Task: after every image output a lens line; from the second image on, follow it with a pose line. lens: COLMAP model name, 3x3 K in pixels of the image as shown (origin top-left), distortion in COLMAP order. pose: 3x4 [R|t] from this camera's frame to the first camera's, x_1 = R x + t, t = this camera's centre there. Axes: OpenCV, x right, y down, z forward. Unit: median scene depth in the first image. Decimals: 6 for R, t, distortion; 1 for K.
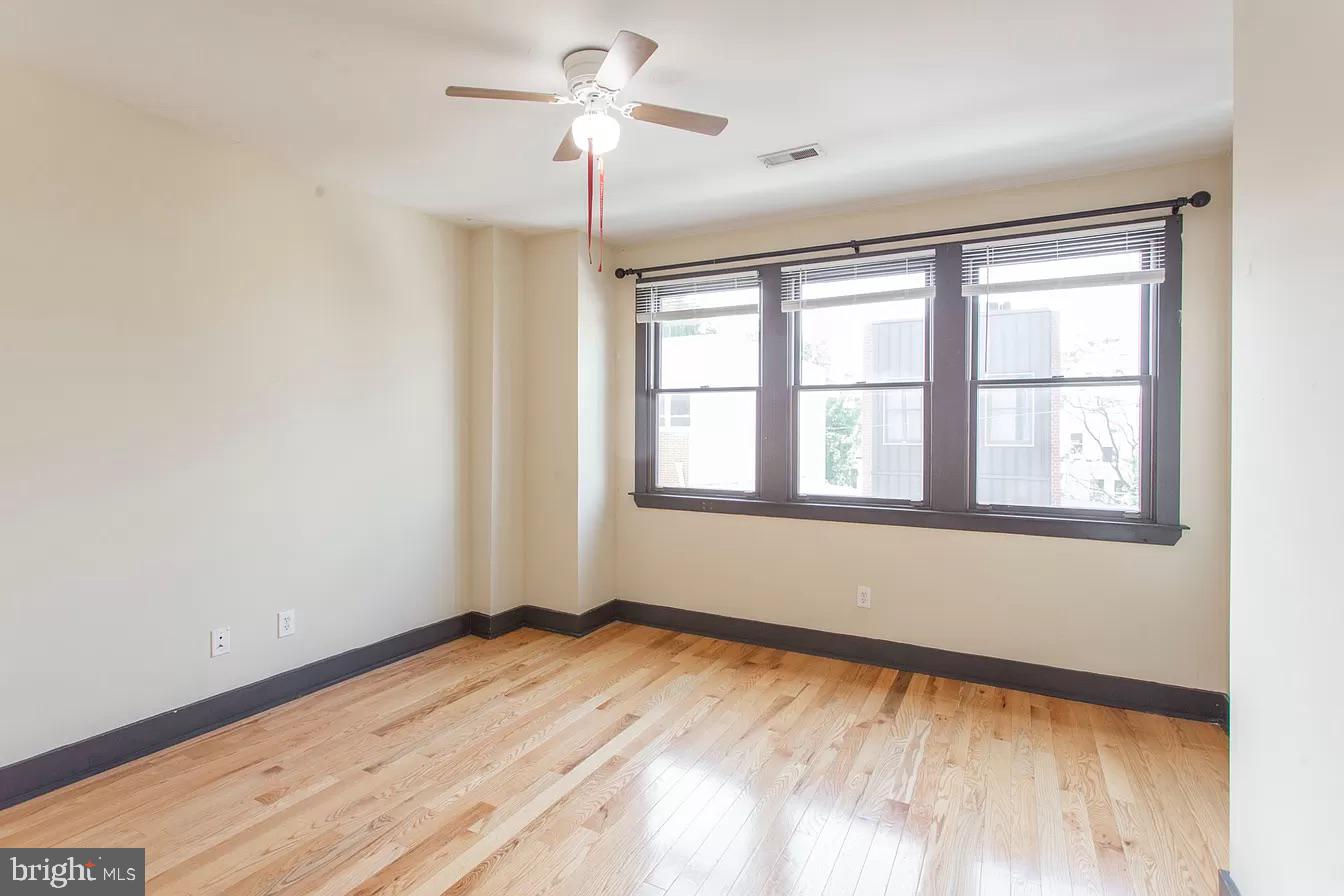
lens RADIAL K [[650.4, 0, 659.5], [0, 650.4, 438.9], [0, 0, 1]] dist [0.005051, -0.000363]
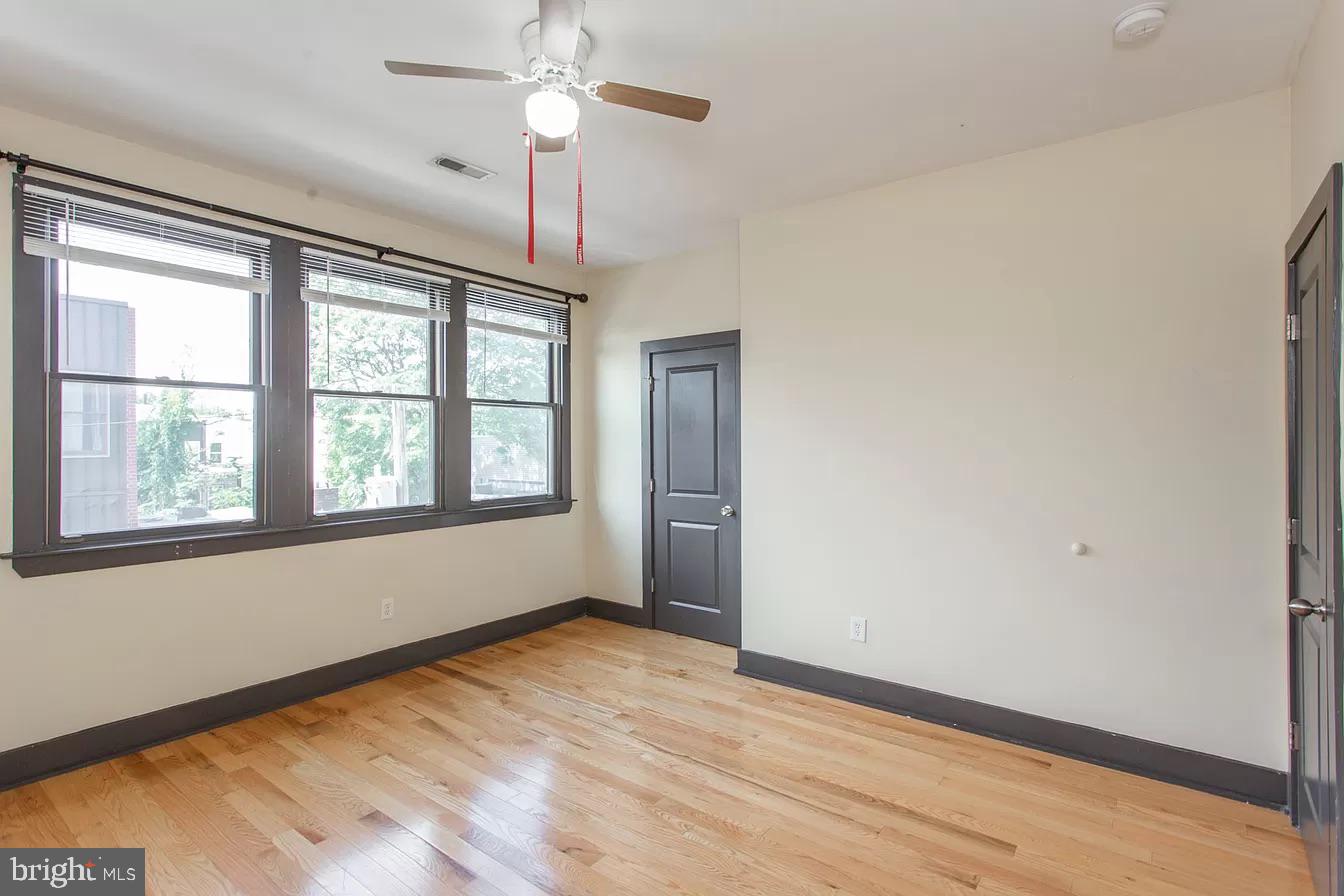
lens RADIAL K [[650.4, 0, 668.9], [0, 650.4, 442.4], [0, 0, 1]] dist [0.005051, -0.000363]
pose [[0.158191, -0.013576, 0.987315, -0.626609], [0.007094, 0.999895, 0.012612, -0.020813], [-0.987383, 0.005009, 0.158271, 0.441318]]
